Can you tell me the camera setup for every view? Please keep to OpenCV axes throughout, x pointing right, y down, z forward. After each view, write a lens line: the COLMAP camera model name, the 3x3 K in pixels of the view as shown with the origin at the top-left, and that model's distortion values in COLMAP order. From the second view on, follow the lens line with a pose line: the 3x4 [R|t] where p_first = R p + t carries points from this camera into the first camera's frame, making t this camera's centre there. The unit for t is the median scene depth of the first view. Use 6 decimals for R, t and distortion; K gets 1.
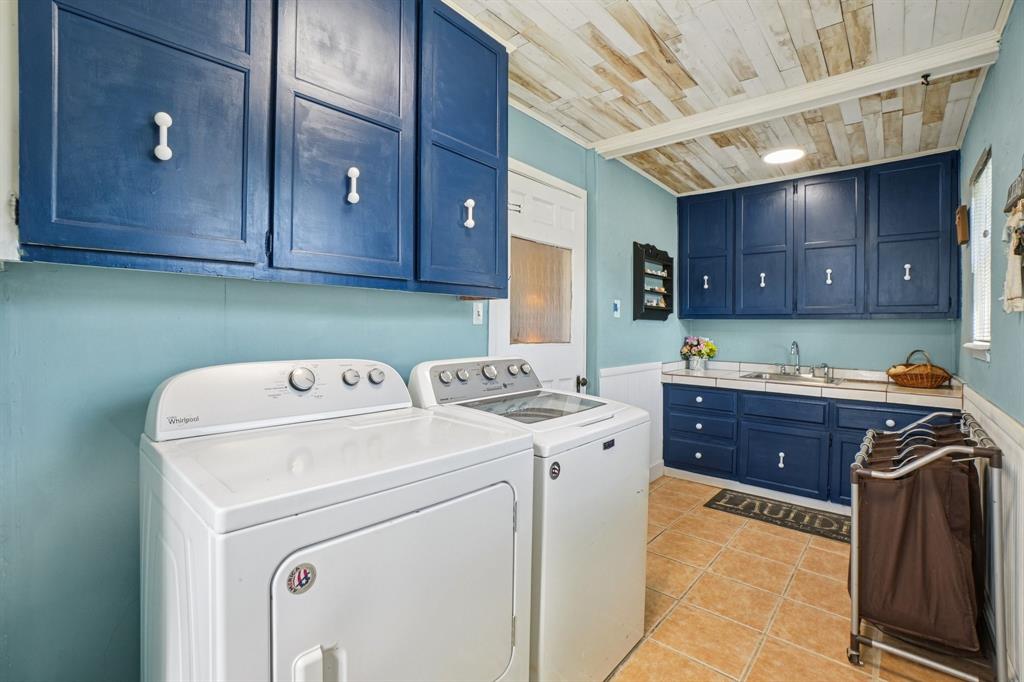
lens RADIAL K [[481.5, 0, 512.3], [0, 481.5, 332.8], [0, 0, 1]] dist [-0.065878, 0.026661]
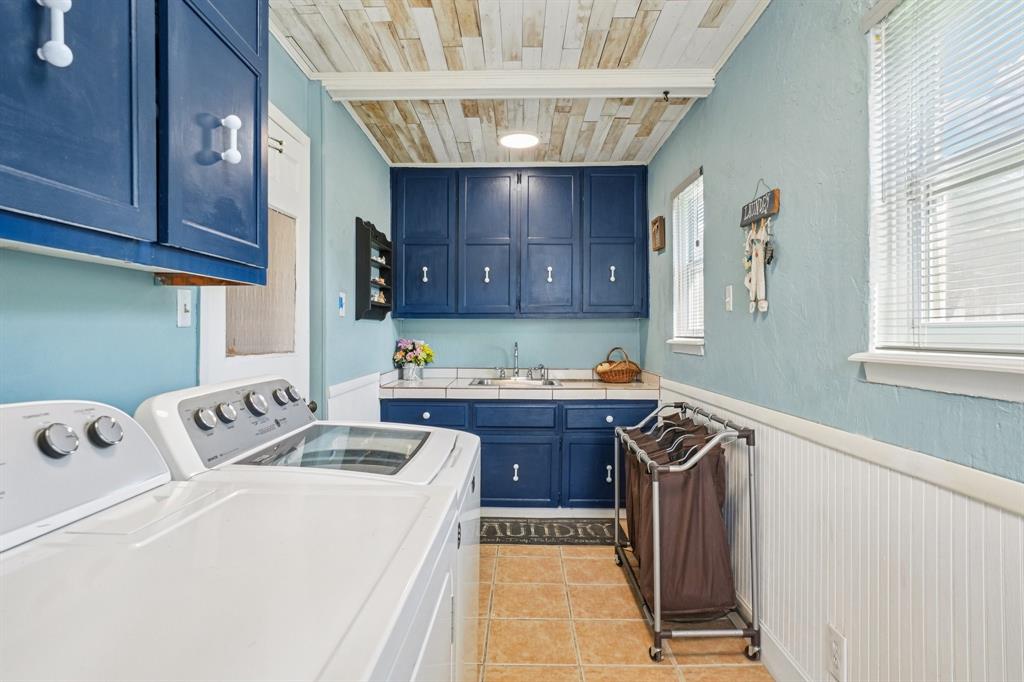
lens RADIAL K [[591.8, 0, 508.9], [0, 591.8, 330.5], [0, 0, 1]] dist [-0.023289, 0.000073]
pose [[0.752845, -0.011729, 0.658094, -0.204703], [0.018553, 0.999822, -0.003404, -0.001716], [-0.657937, 0.014772, 0.752928, 0.150285]]
